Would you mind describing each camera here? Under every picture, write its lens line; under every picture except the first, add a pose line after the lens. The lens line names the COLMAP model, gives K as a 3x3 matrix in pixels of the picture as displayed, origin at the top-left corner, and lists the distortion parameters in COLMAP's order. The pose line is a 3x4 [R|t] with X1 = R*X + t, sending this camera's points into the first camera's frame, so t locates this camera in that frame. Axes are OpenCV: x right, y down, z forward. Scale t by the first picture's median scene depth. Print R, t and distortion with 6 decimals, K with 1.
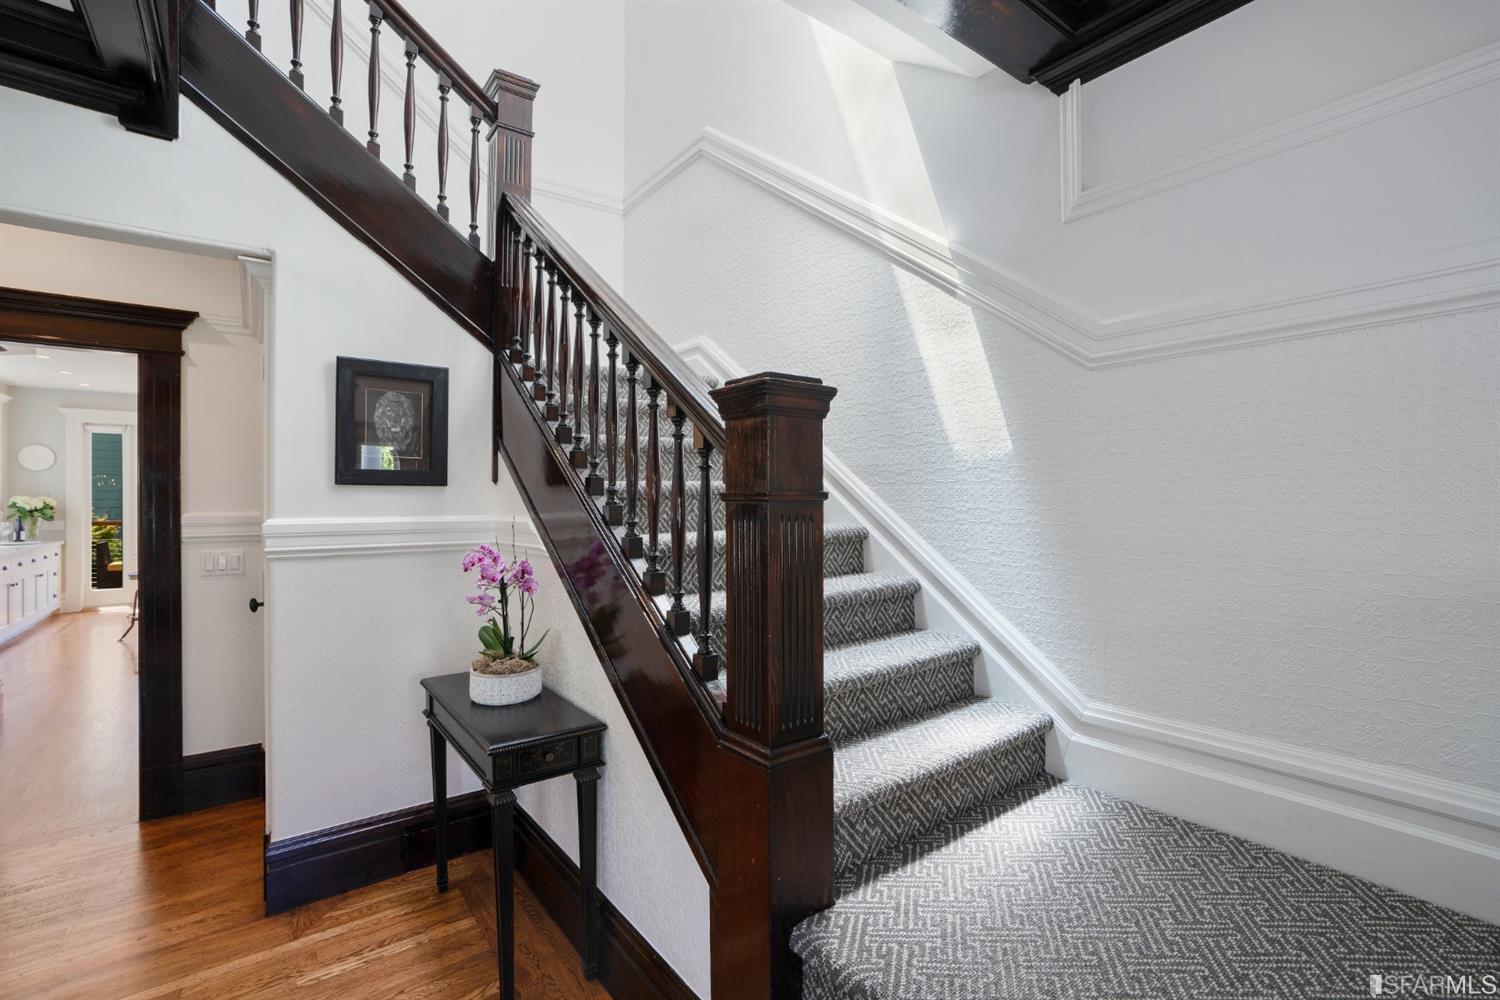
lens RADIAL K [[684.0, 0, 759.2], [0, 684.0, 499.2], [0, 0, 1]] dist [0.002855, -0.000826]
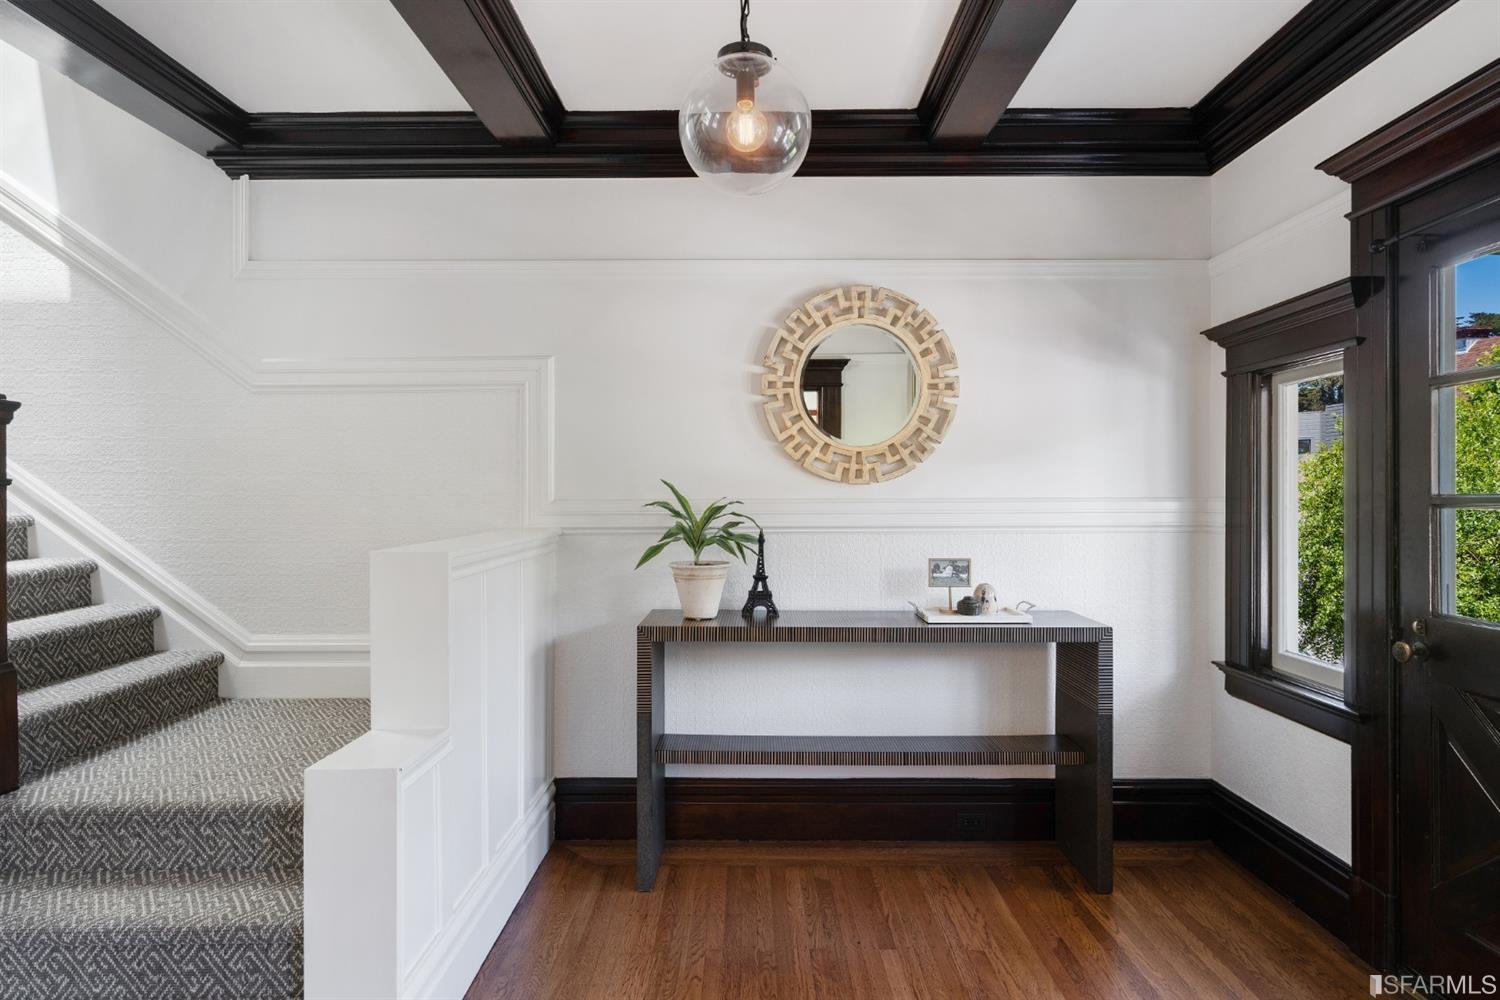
lens RADIAL K [[781.6, 0, 758.7], [0, 781.6, 495.6], [0, 0, 1]] dist [-0.012998, -0.000955]
pose [[0.590282, -0.001463, 0.807196, -0.186523], [0.001816, 0.999998, 0.000485, 0.017508], [-0.807195, 0.001179, 0.590284, -0.785504]]
